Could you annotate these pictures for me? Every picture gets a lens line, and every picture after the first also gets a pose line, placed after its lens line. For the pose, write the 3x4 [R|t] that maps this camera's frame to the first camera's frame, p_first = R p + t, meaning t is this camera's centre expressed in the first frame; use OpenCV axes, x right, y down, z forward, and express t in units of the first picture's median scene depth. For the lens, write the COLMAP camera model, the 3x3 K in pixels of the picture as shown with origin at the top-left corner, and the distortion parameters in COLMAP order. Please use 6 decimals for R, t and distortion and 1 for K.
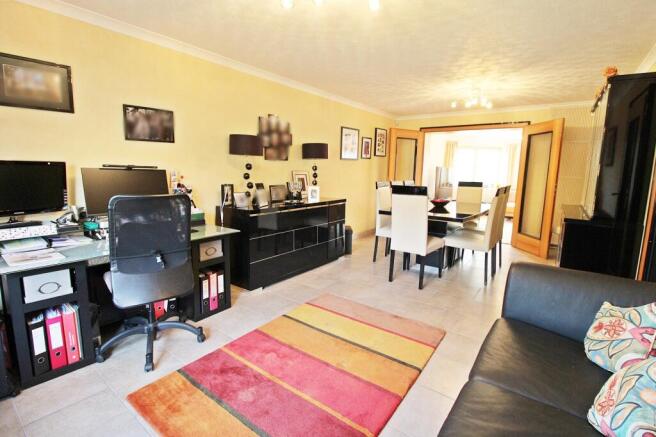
lens RADIAL K [[302.5, 0, 329.9], [0, 302.5, 208.0], [0, 0, 1]] dist [0.001029, -0.005245]
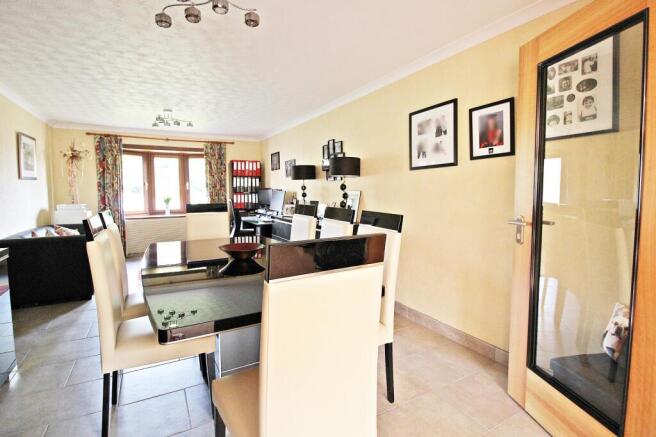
lens RADIAL K [[314.4, 0, 328.5], [0, 314.4, 208.5], [0, 0, 1]] dist [-0.002617, -0.000674]
pose [[-0.393624, 0.030154, -0.918777, 1.234765], [-0.127195, 0.988062, 0.086921, -0.230419], [0.910429, 0.151078, -0.385089, 2.096177]]
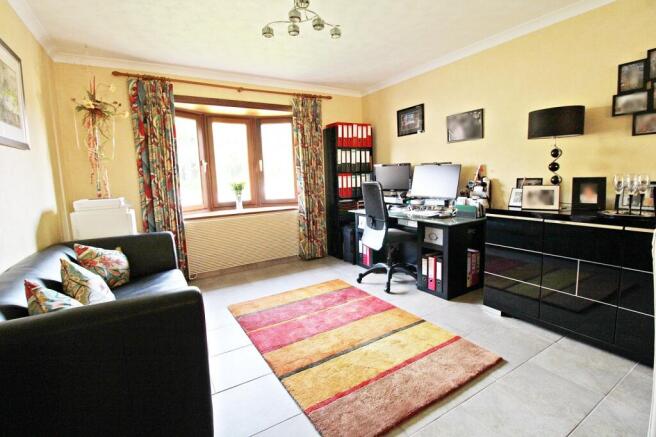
lens RADIAL K [[302.5, 0, 329.9], [0, 302.5, 208.0], [0, 0, 1]] dist [0.001029, -0.005245]
pose [[-0.368671, 0.086999, -0.925480, 0.738547], [-0.097045, 0.986568, 0.131400, -0.066638], [0.924480, 0.138256, -0.355276, 0.993506]]
